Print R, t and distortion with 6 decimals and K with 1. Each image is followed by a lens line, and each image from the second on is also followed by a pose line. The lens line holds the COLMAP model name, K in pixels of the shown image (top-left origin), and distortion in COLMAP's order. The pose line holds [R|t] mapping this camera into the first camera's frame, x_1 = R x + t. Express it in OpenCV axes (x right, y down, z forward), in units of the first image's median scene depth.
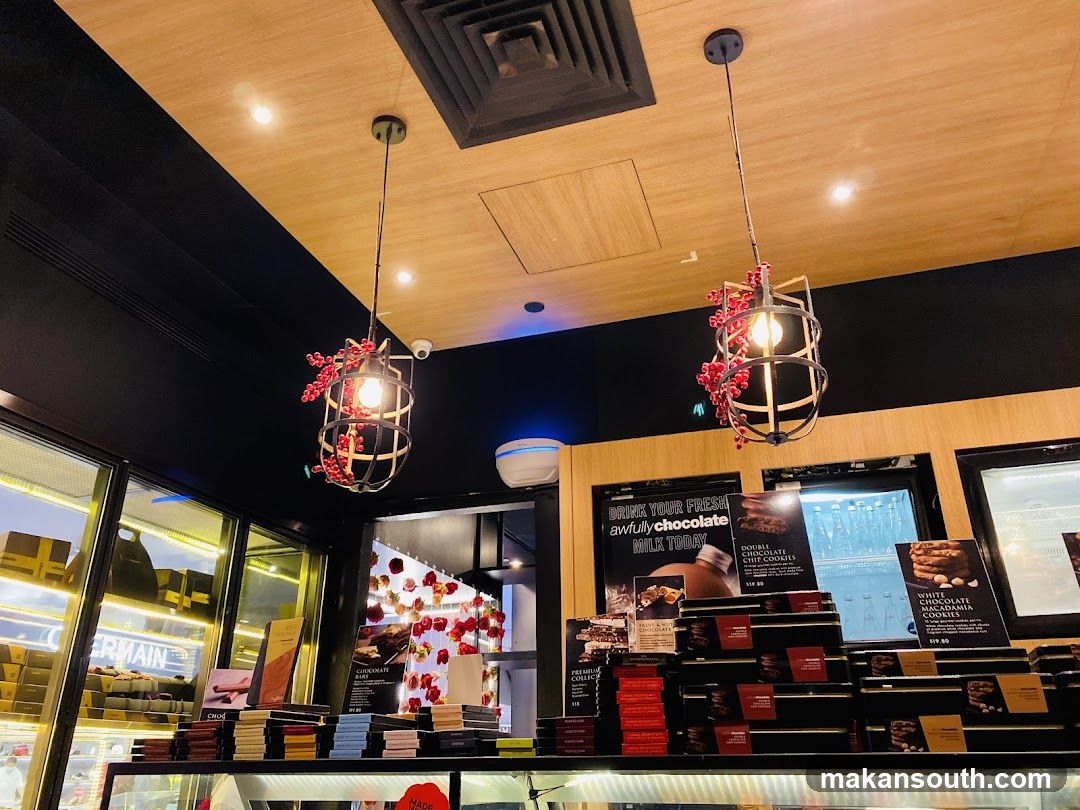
lens RADIAL K [[808.8, 0, 539.6], [0, 808.8, 394.4], [0, 0, 1]] dist [0.012300, -0.027449]
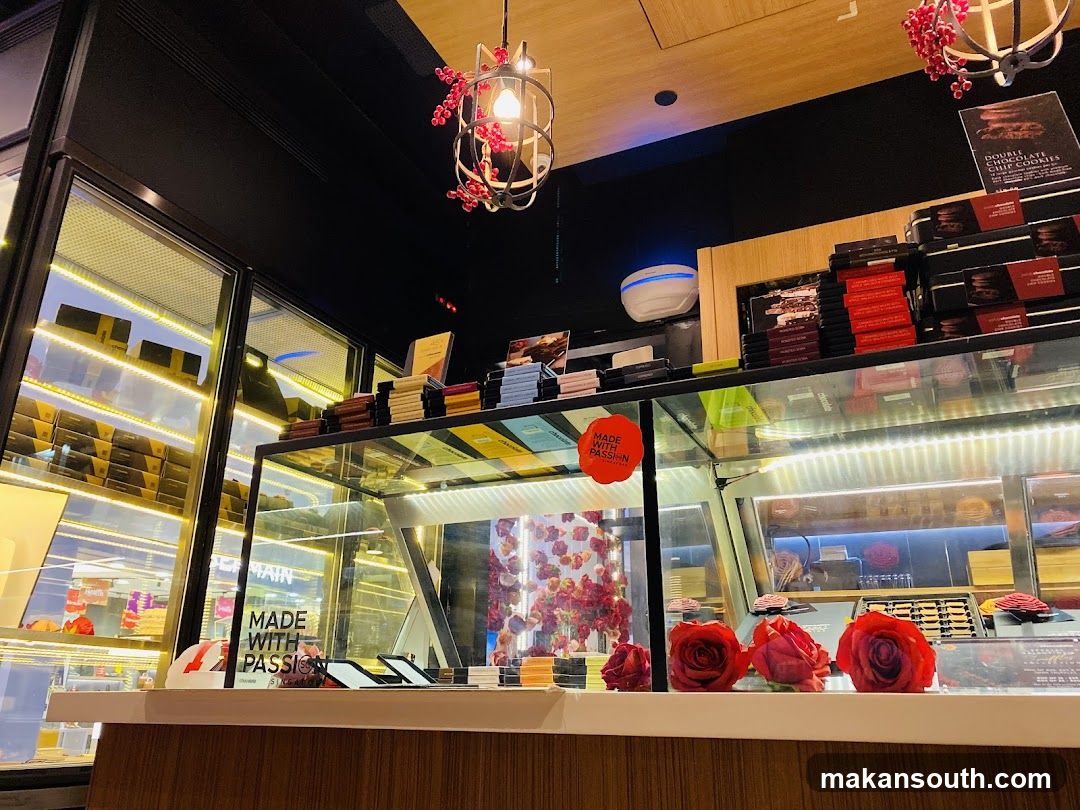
lens RADIAL K [[808.8, 0, 538.2], [0, 808.8, 413.7], [0, 0, 1]] dist [0.012300, -0.027449]
pose [[0.992386, -0.023615, -0.120880, -0.074054], [0.033374, 0.996287, 0.079361, 0.263561], [0.118557, -0.082791, 0.989490, 0.090211]]
